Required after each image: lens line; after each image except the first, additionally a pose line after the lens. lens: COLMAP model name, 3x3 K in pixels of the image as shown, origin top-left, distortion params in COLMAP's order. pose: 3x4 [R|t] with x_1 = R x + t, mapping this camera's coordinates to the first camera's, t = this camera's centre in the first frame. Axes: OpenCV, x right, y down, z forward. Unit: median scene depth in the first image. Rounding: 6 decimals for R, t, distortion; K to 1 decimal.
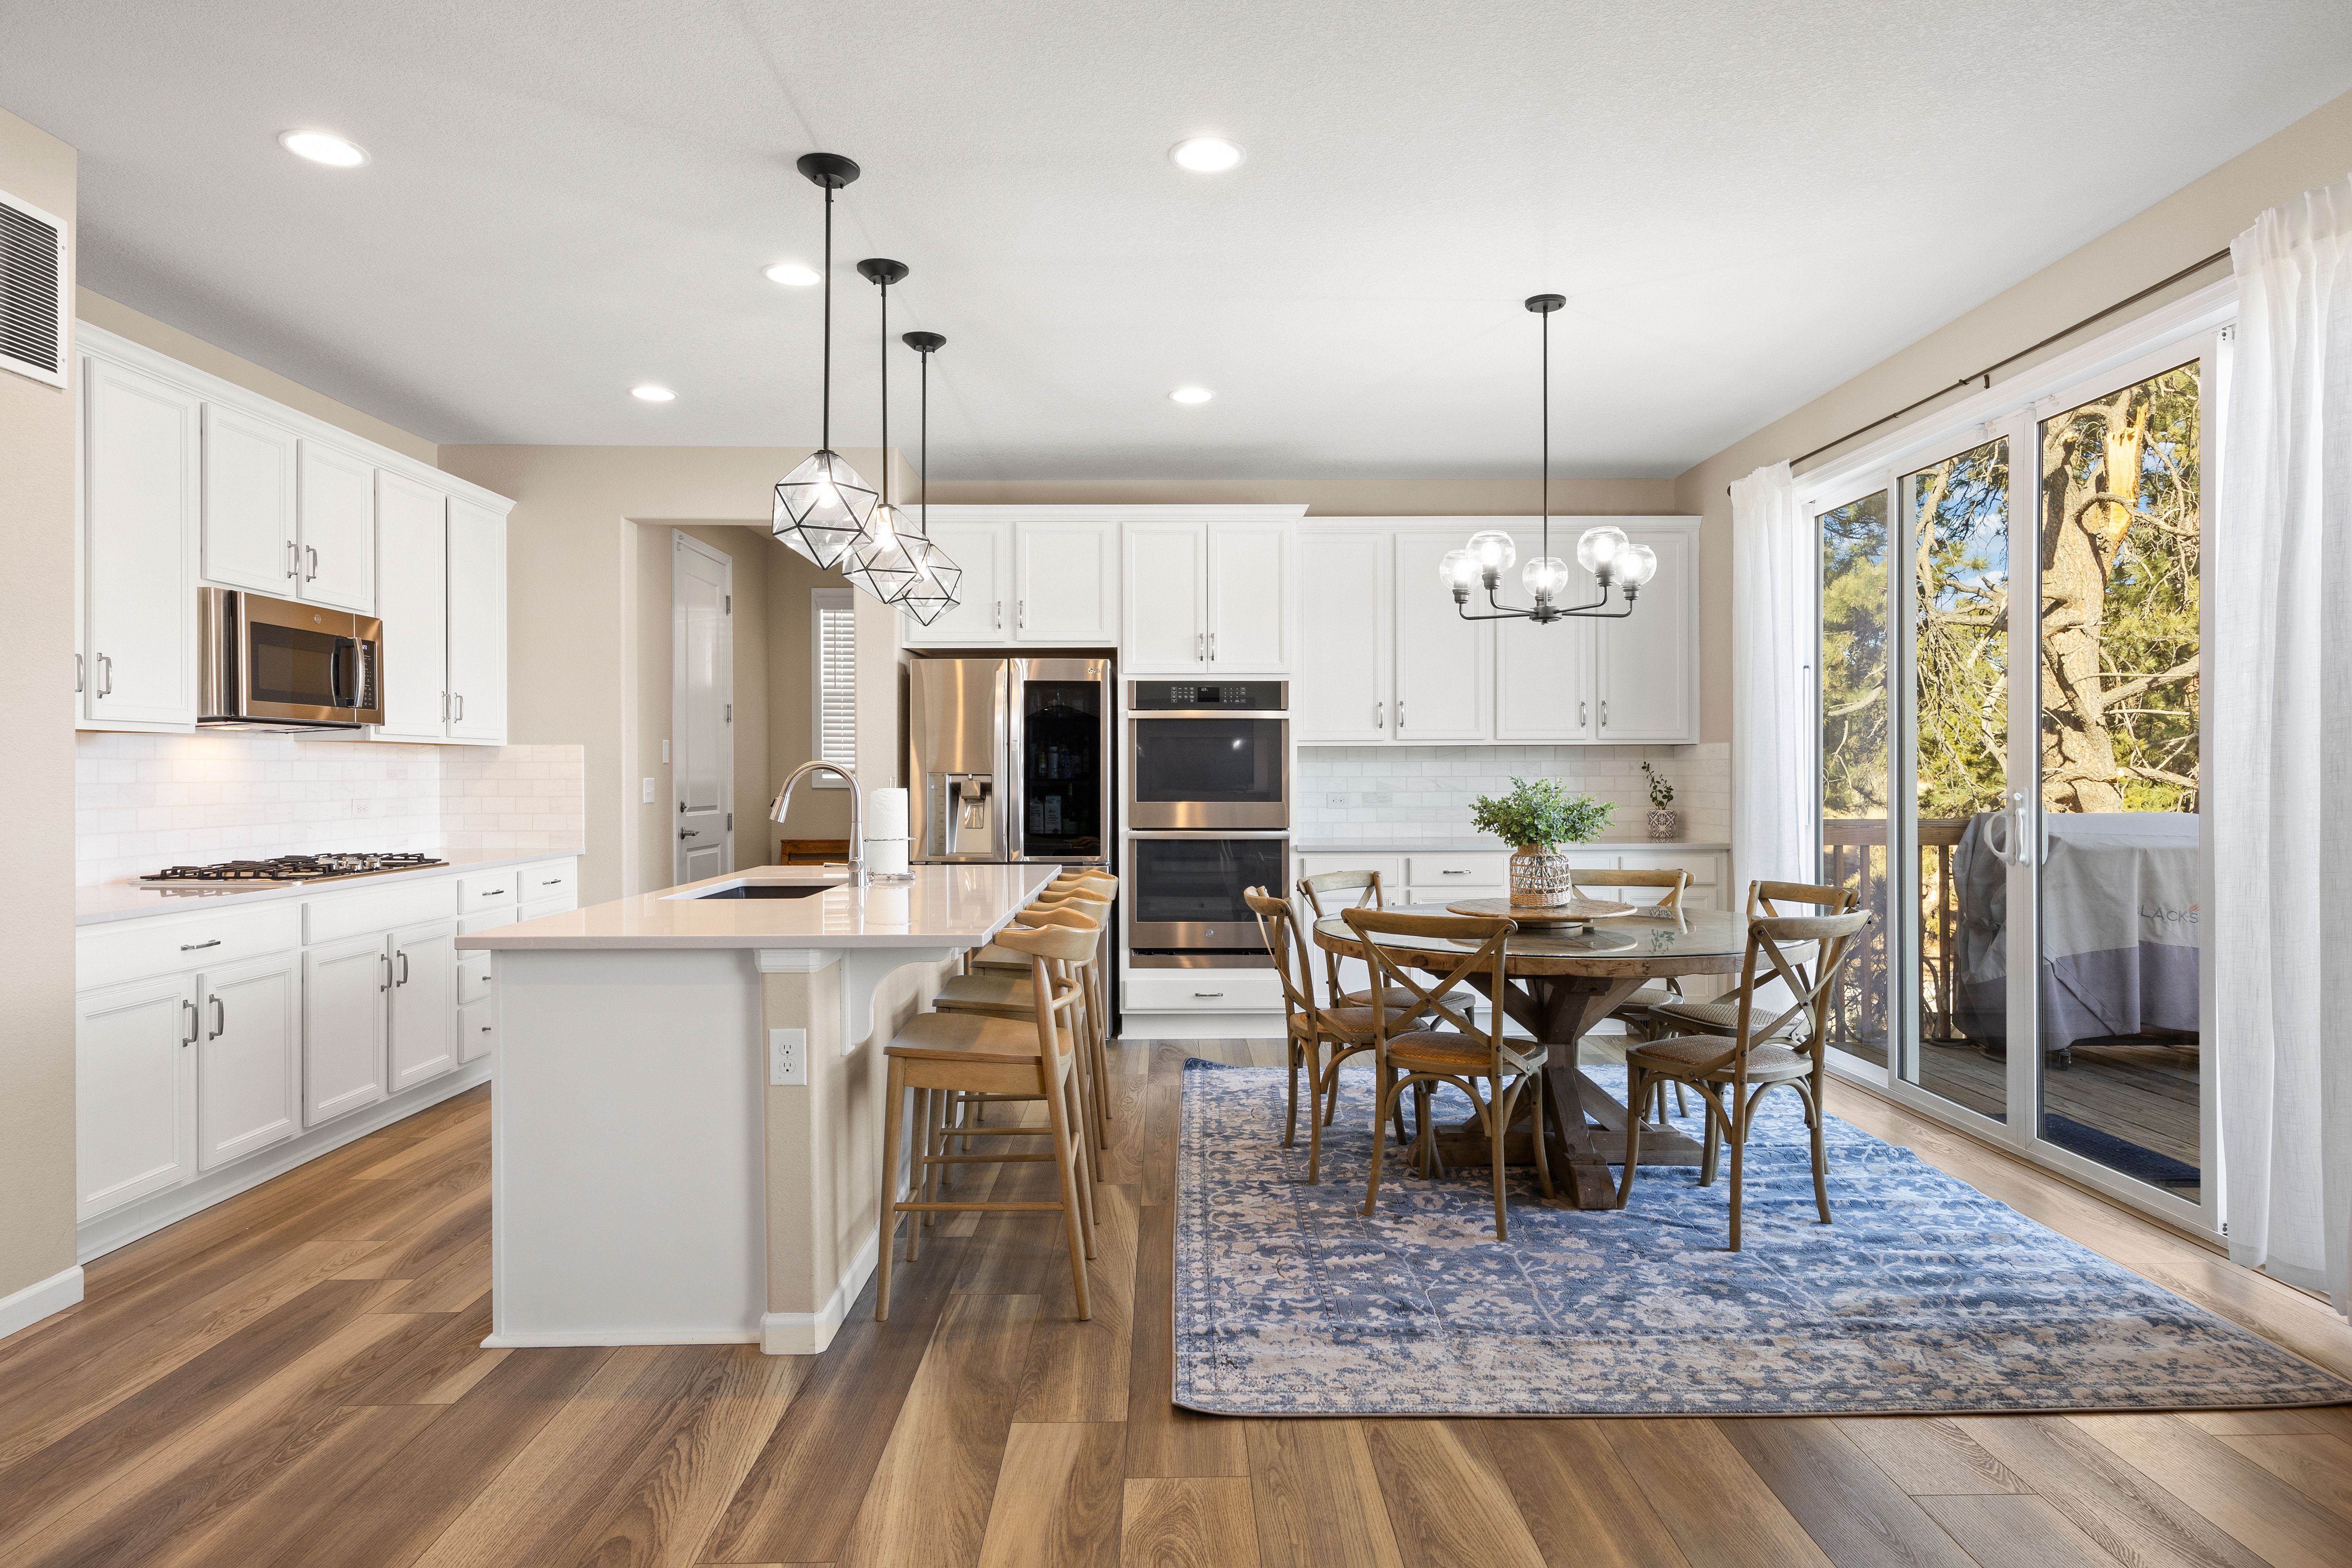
lens RADIAL K [[1392.6, 0, 1320.0], [0, 1392.6, 811.3], [0, 0, 1]] dist [0.000551, 0.003936]
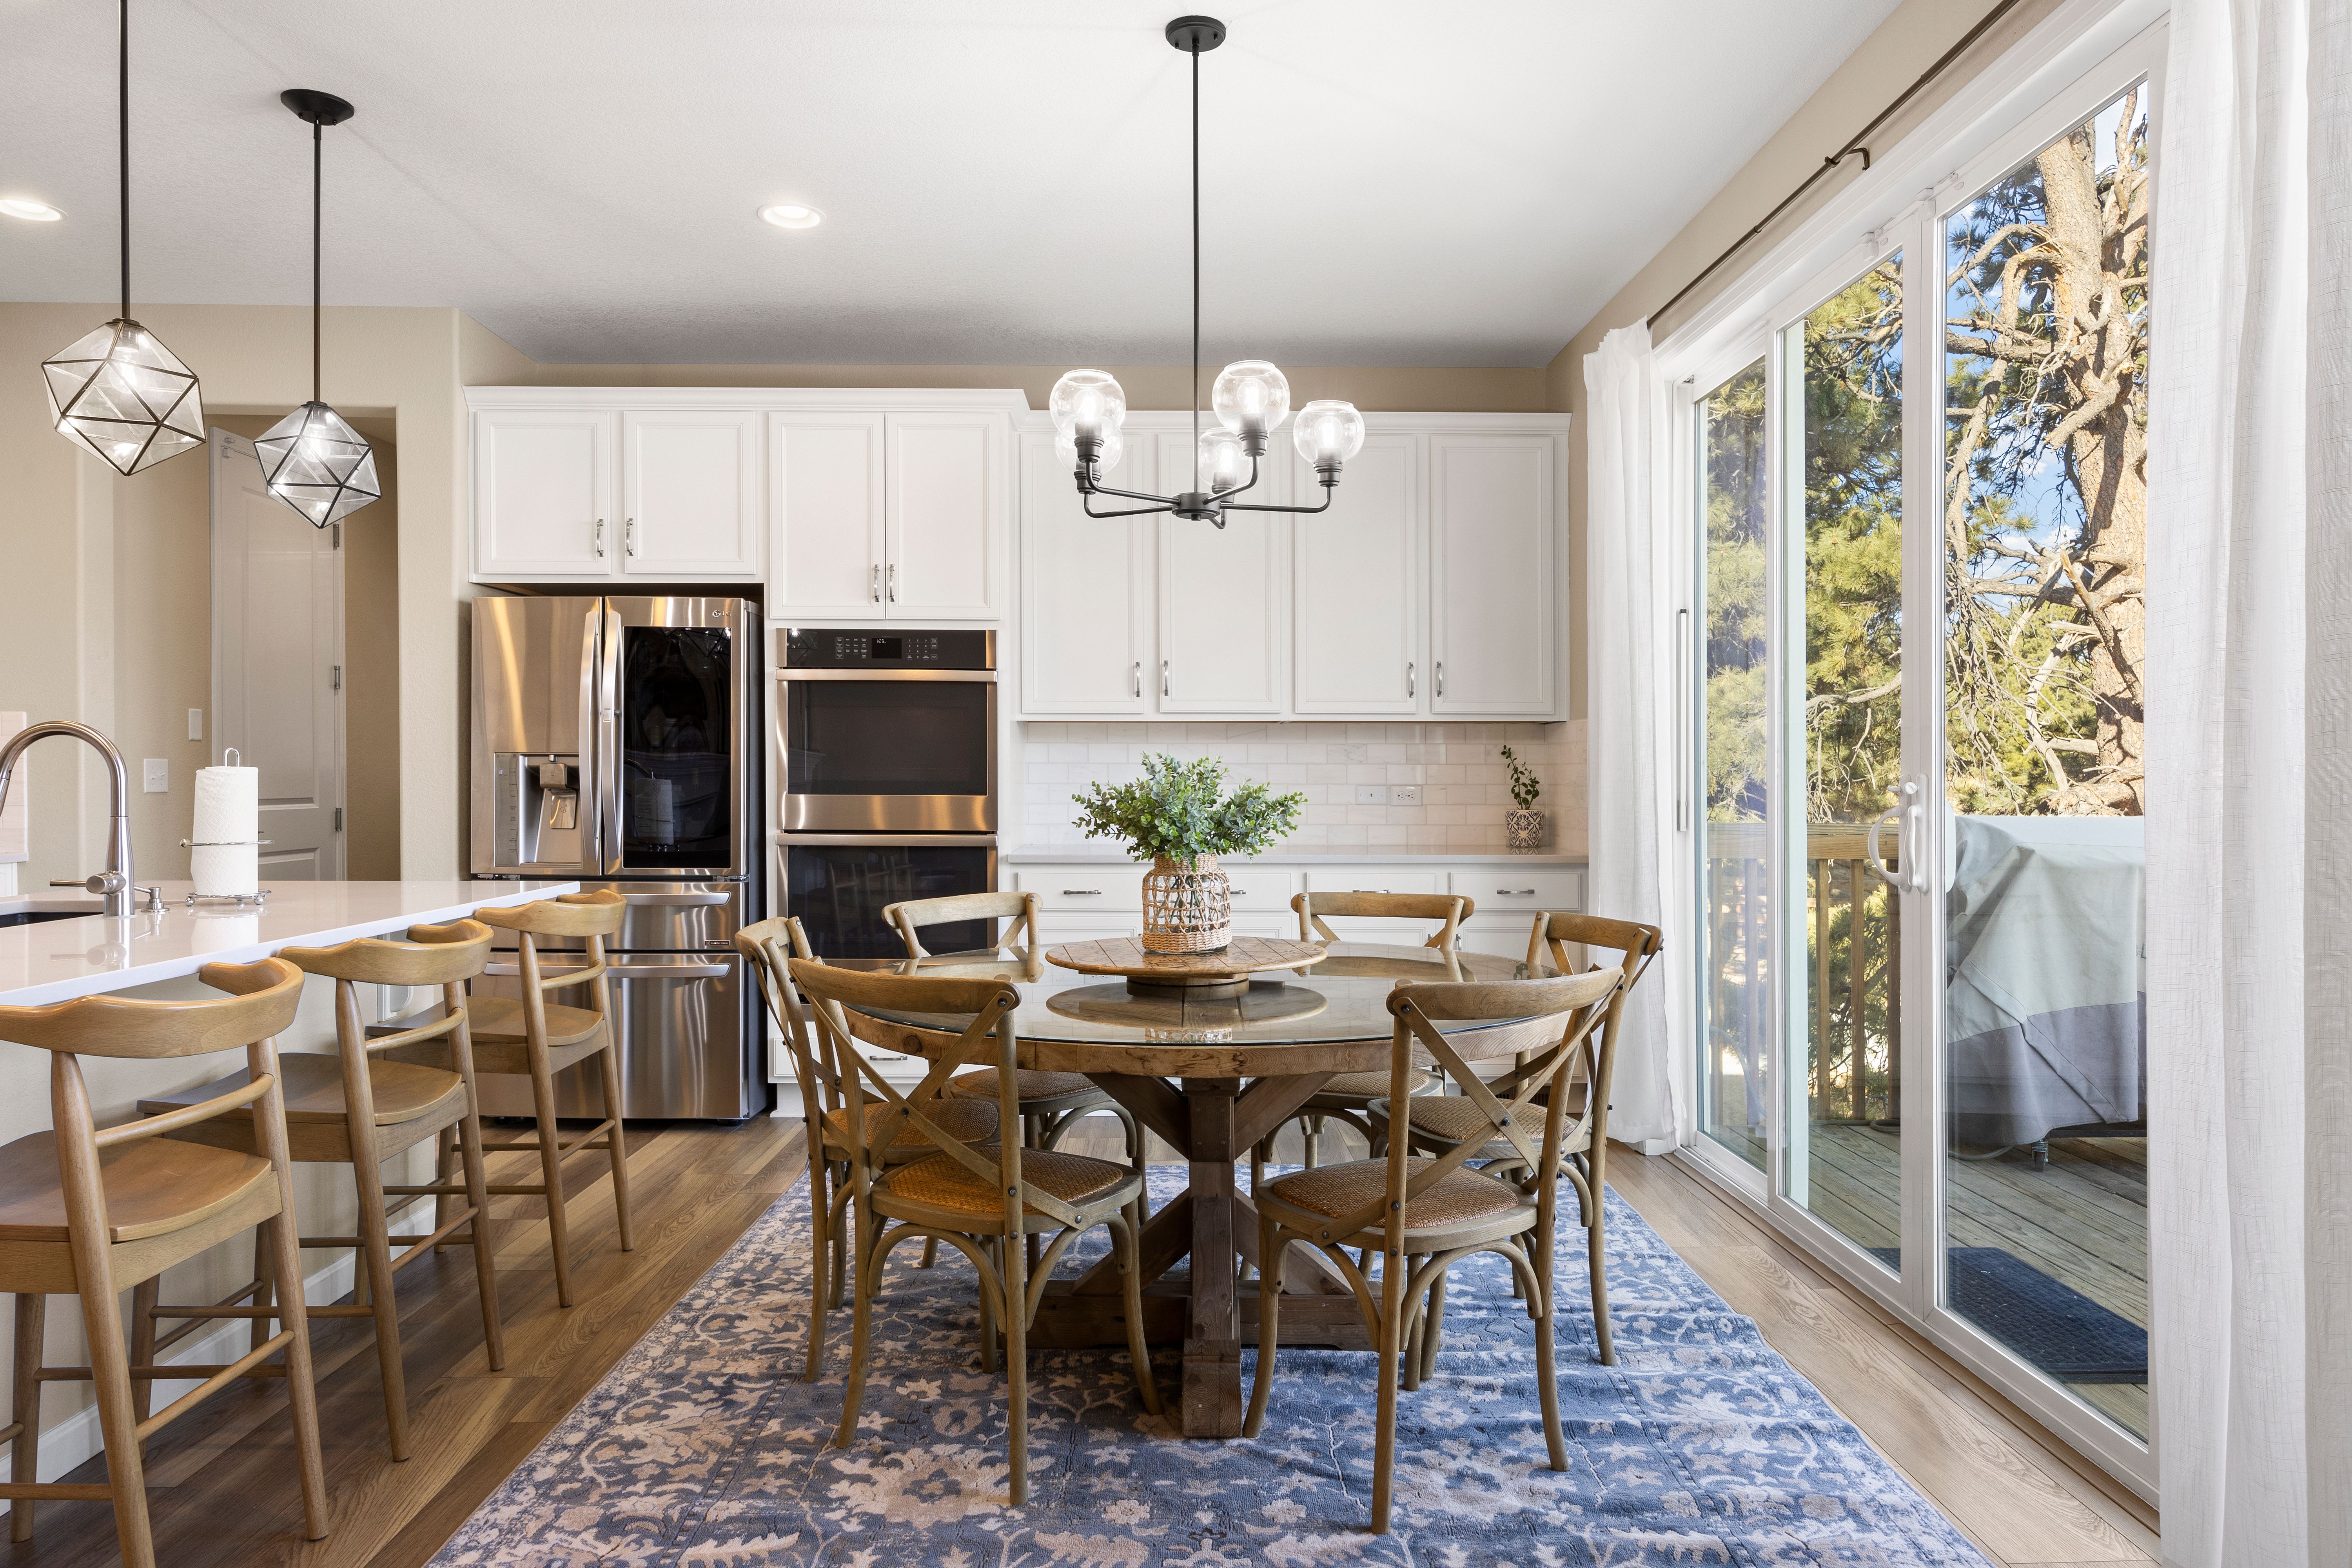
lens RADIAL K [[1559.4, 0, 1339.4], [0, 1559.4, 807.3], [0, 0, 1]] dist [-0.002831, -0.005084]
pose [[0.999957, 0.005516, 0.007502, 0.196480], [-0.005482, 0.999974, -0.004581, 0.003000], [-0.007527, 0.004540, 0.999961, 0.230907]]
